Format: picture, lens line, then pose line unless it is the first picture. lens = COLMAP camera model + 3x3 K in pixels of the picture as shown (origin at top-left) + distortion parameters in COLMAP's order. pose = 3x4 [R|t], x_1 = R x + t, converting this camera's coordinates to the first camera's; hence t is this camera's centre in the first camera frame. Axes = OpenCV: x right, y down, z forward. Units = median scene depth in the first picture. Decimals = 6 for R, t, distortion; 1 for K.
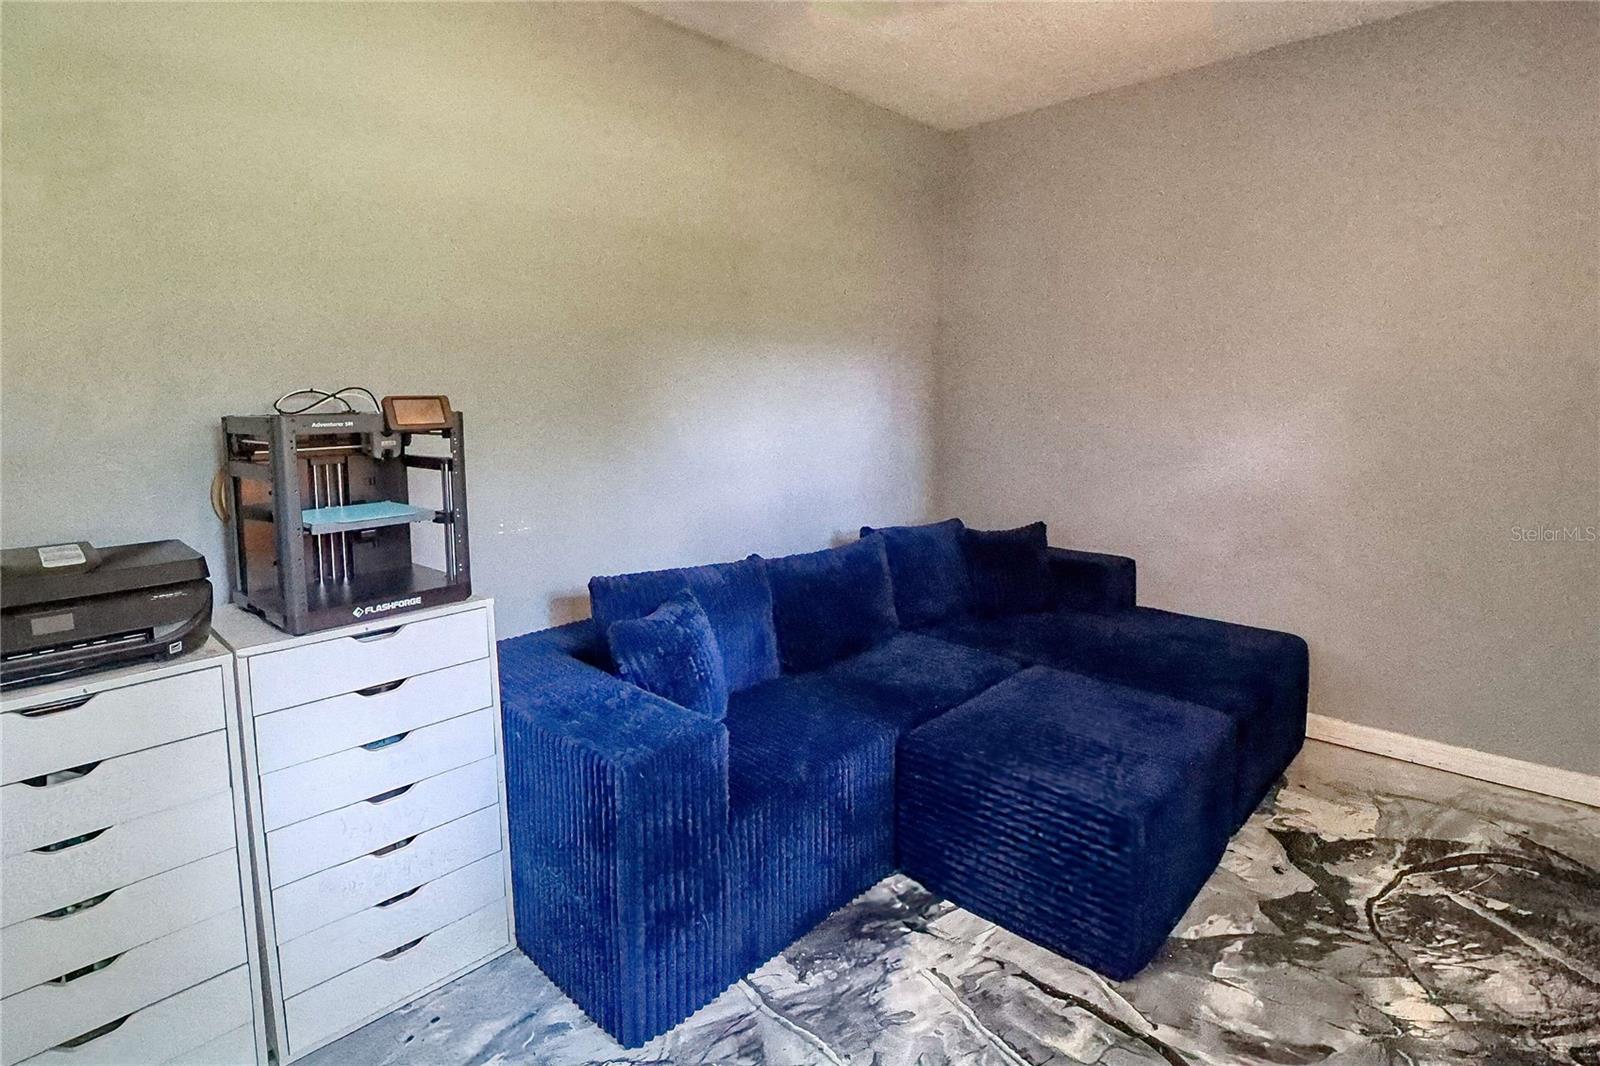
lens RADIAL K [[766.7, 0, 788.1], [0, 766.7, 493.3], [0, 0, 1]] dist [0.001845, -0.012861]
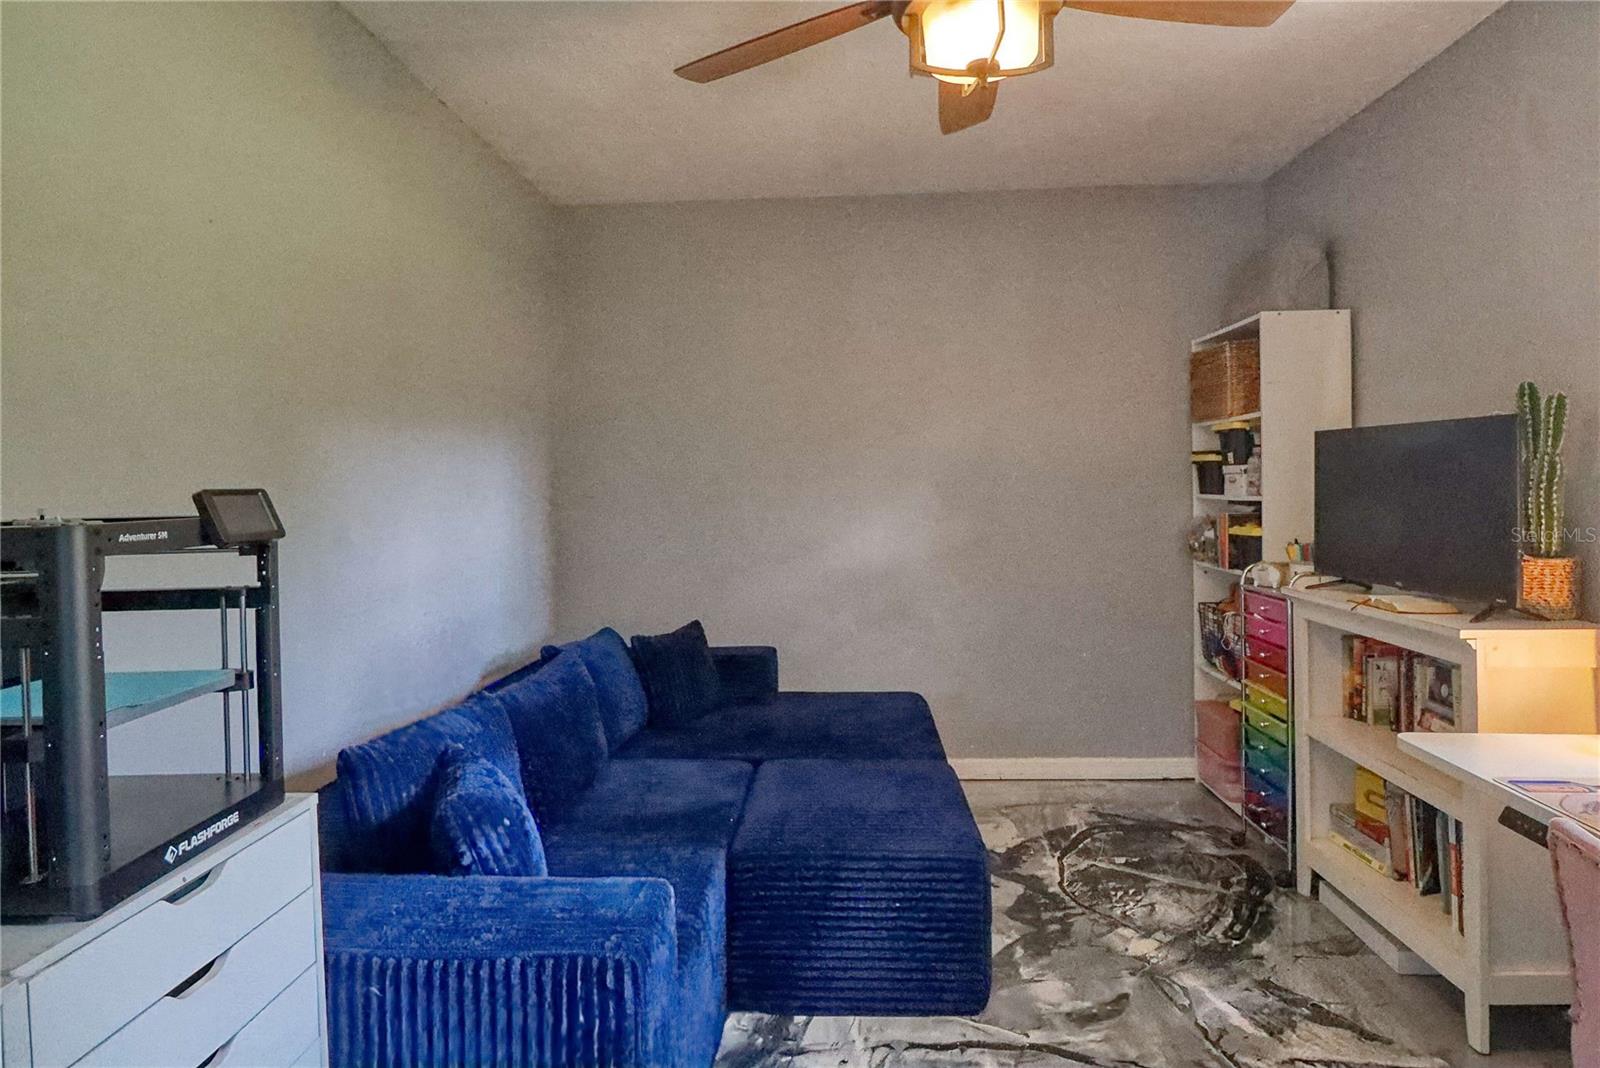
lens RADIAL K [[857.6, 0, 798.1], [0, 857.6, 551.2], [0, 0, 1]] dist [-0.001029, -0.000644]
pose [[0.777261, -0.056203, 0.626663, -0.443126], [0.097684, 0.994705, -0.031947, -0.006555], [-0.621549, 0.086046, 0.778635, 0.129415]]
